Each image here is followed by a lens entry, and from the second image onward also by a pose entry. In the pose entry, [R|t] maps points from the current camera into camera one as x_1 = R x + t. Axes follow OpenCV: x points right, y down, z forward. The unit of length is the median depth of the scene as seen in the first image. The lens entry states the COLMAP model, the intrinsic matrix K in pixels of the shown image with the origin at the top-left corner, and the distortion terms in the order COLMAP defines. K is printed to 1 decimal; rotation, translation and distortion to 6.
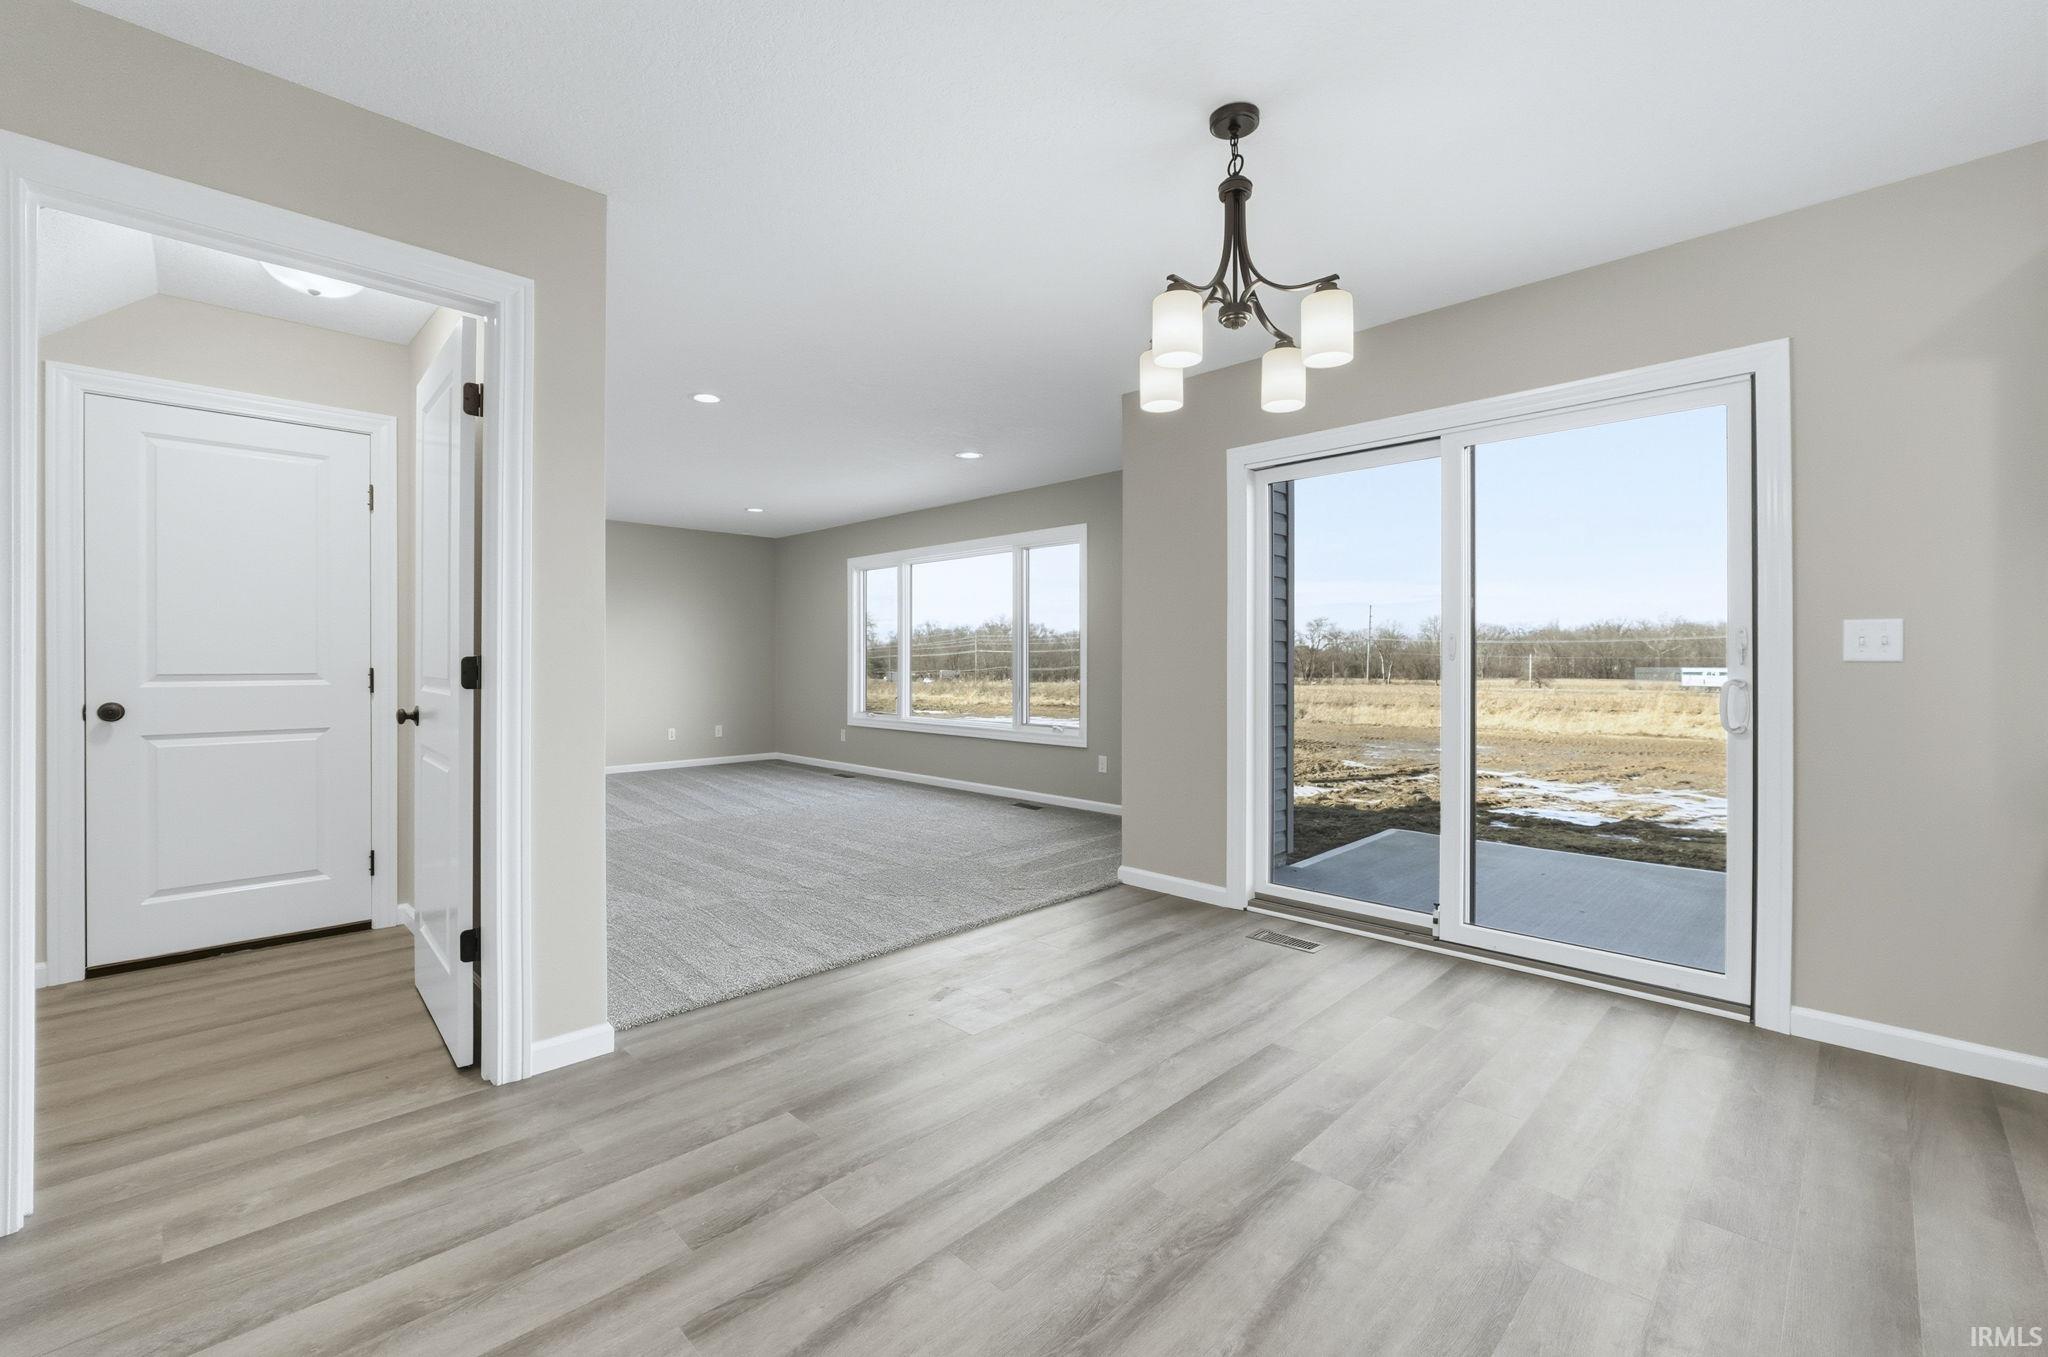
lens RADIAL K [[856.8, 0, 1013.7], [0, 856.8, 659.5], [0, 0, 1]] dist [-0.021598, 0.005792]
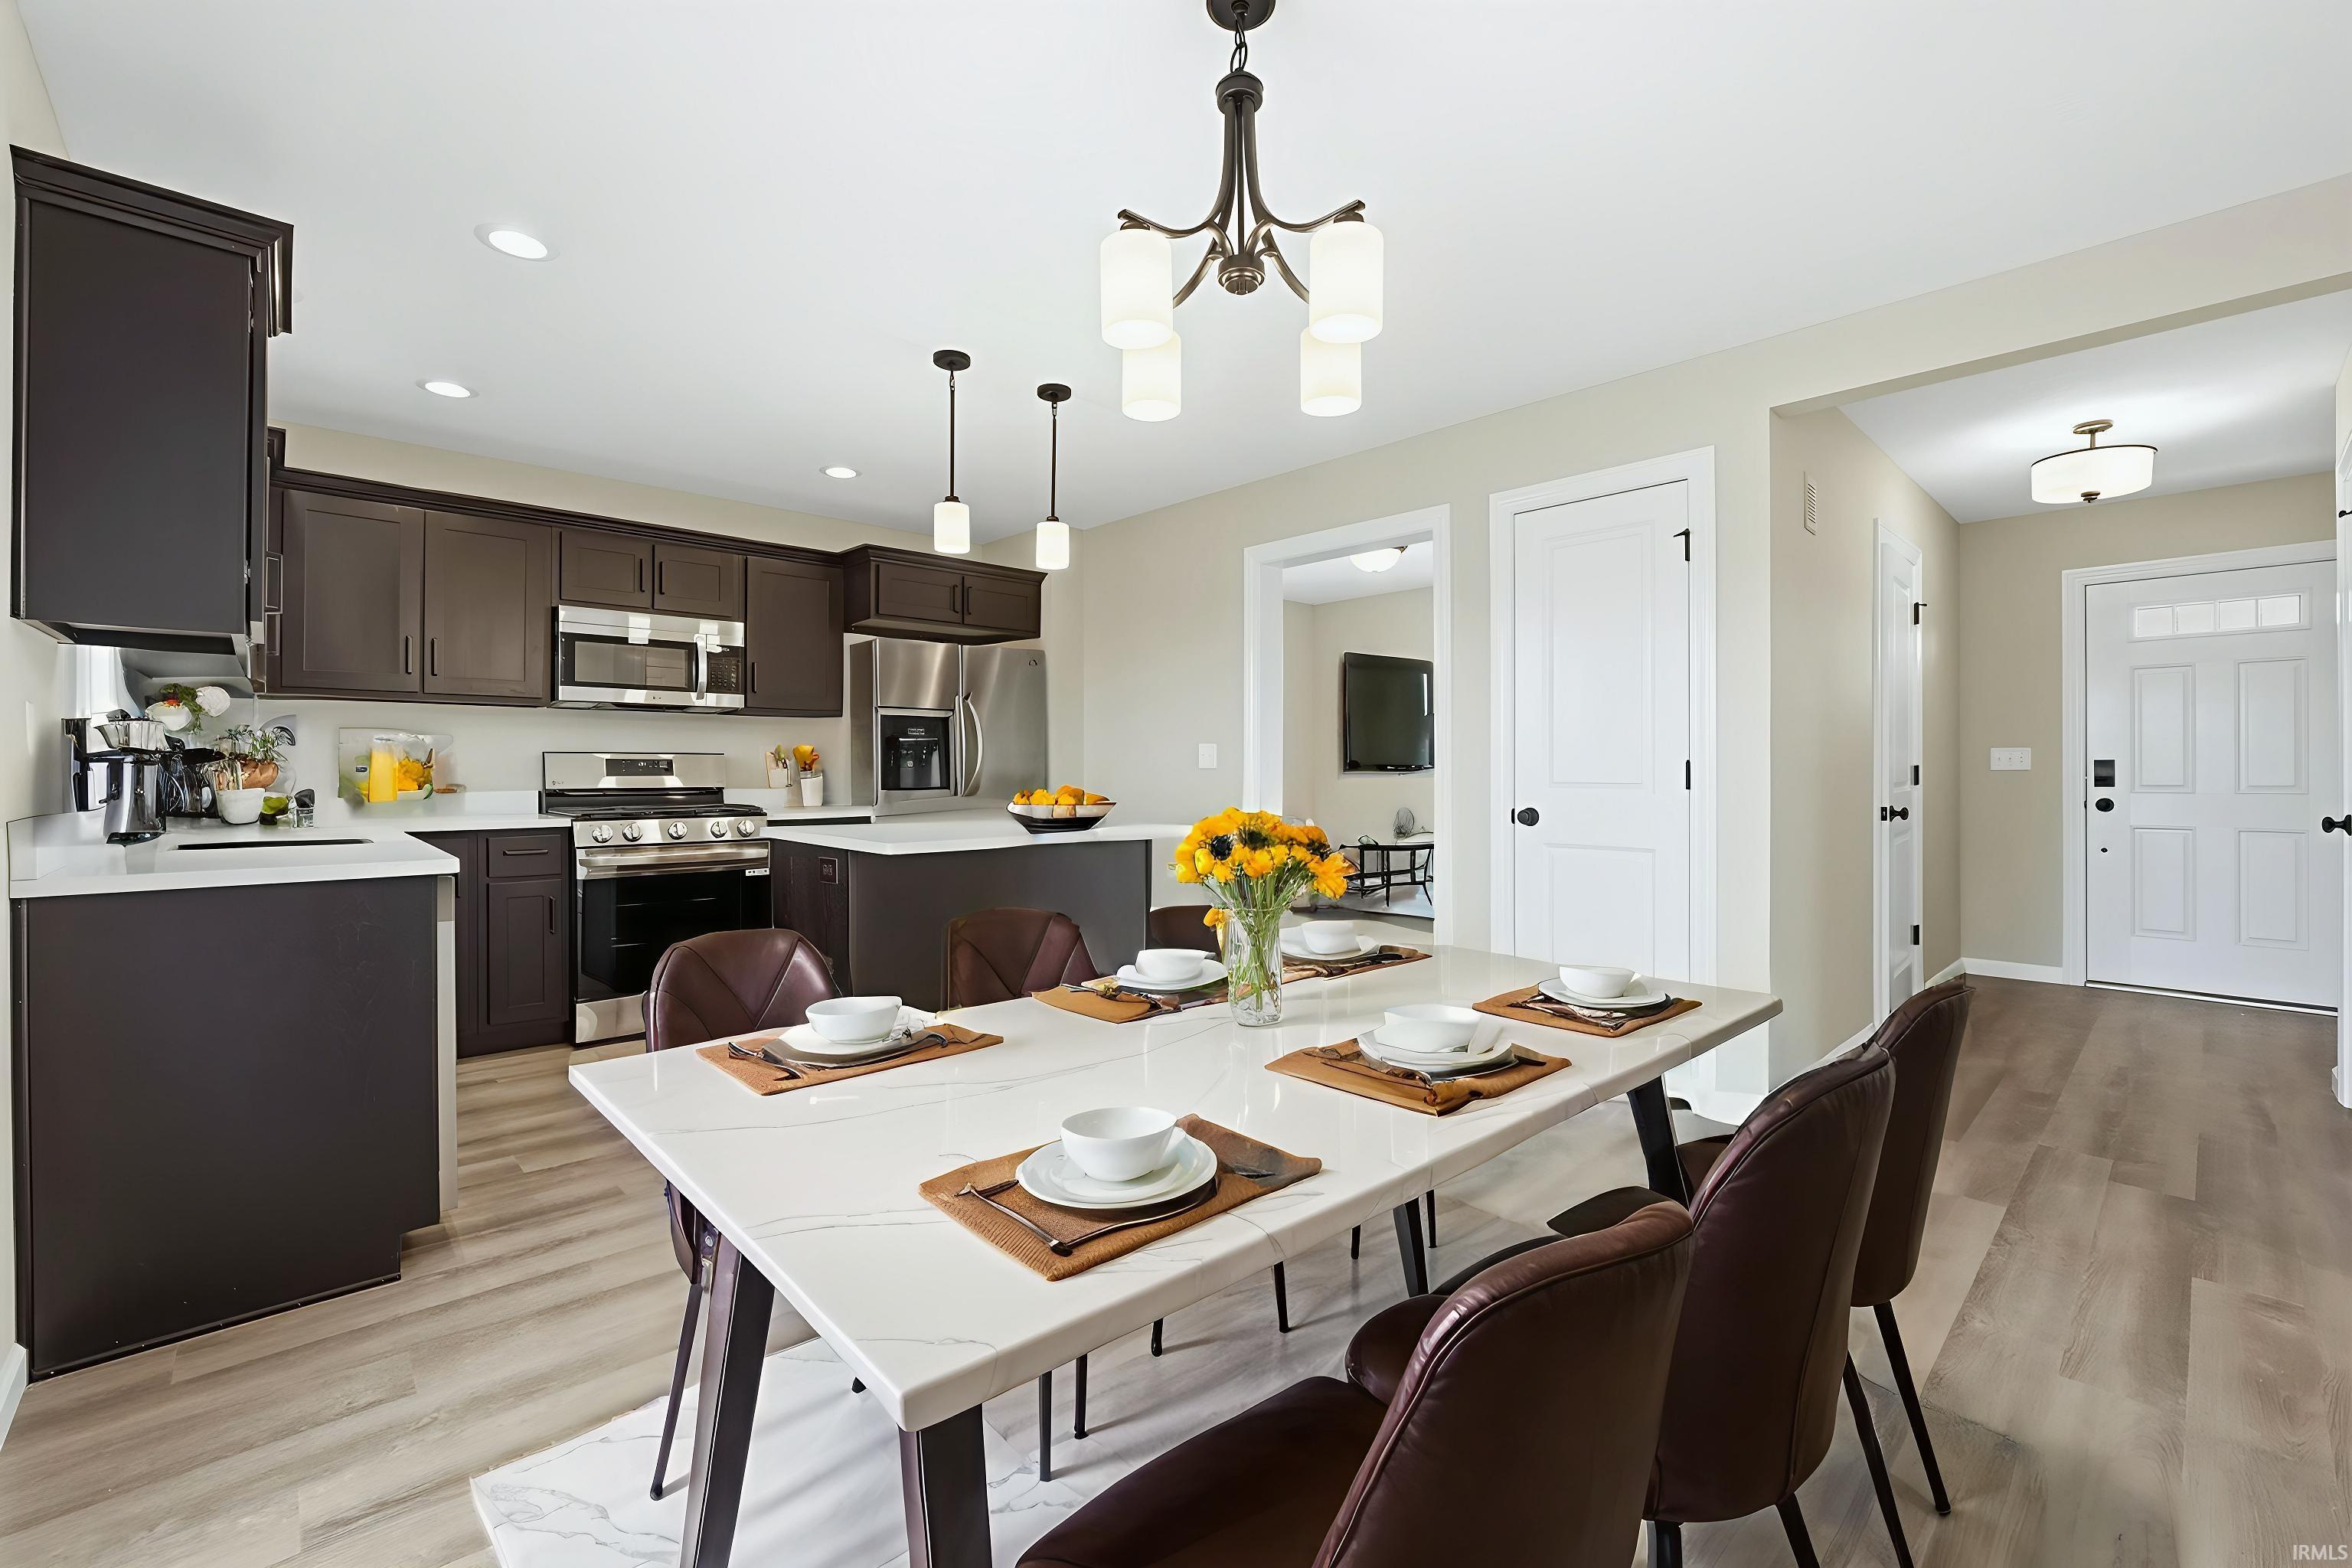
lens RADIAL K [[984.0, 0, 1167.3], [0, 984.0, 771.3], [0, 0, 1]] dist [-0.021598, 0.005792]
pose [[-0.999544, -0.002114, 0.030128, 0.270924], [-0.002178, 0.999995, -0.002093, 0.005389], [-0.030124, -0.002157, -0.999544, 1.645263]]
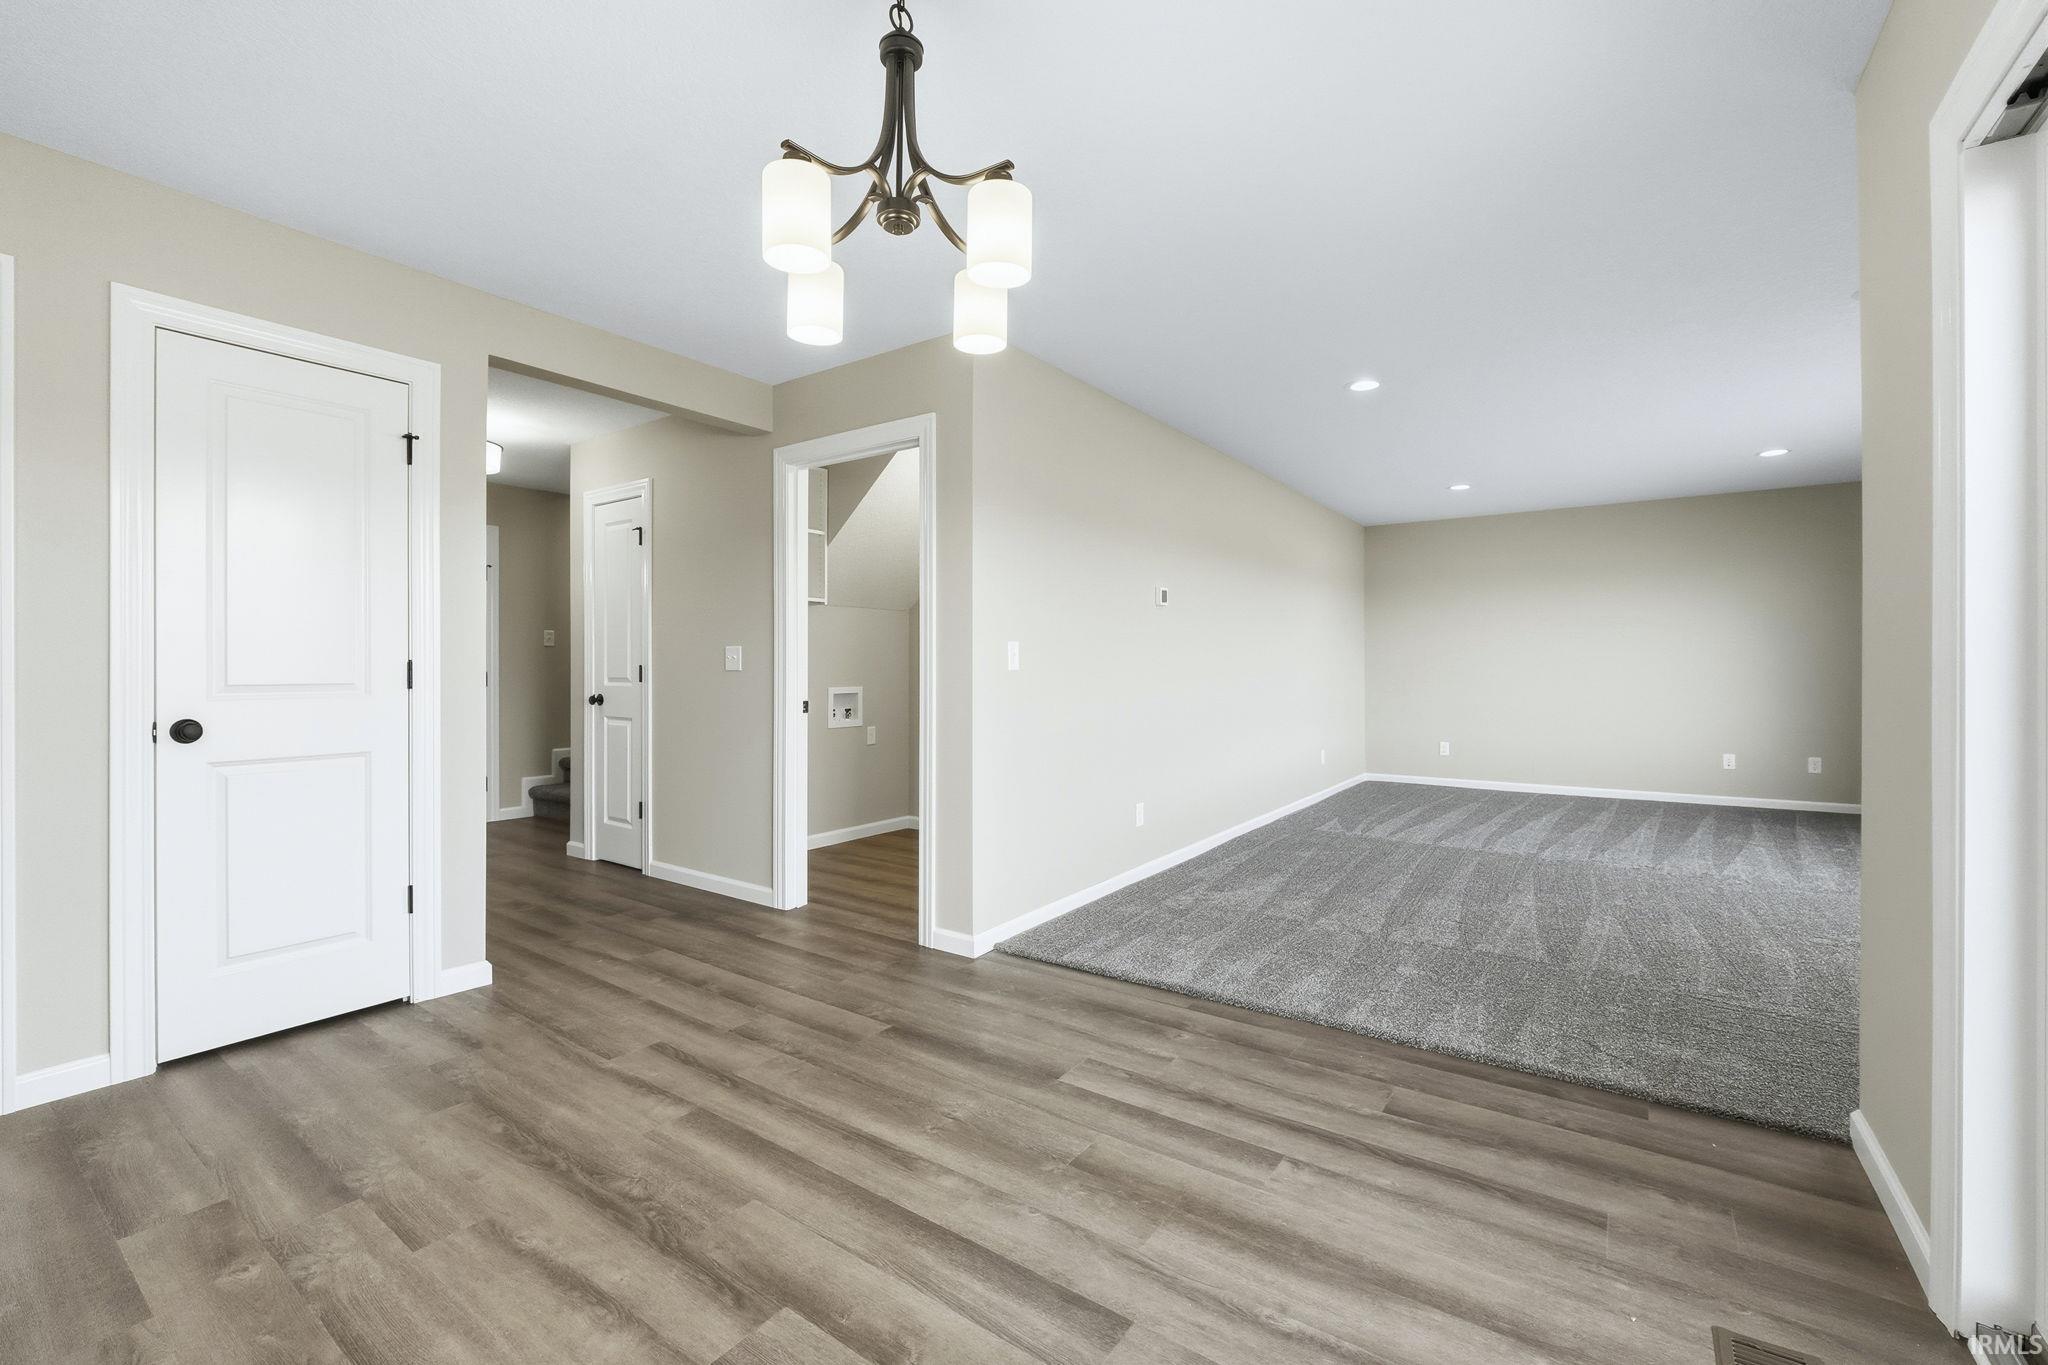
lens RADIAL K [[856.8, 0, 1018.1], [0, 856.8, 670.9], [0, 0, 1]] dist [-0.021598, 0.005792]
pose [[0.170209, 0.003247, -0.985403, 0.932475], [0.003657, 0.999986, 0.003927, -0.000610], [0.985401, -0.004272, 0.170195, 0.891226]]
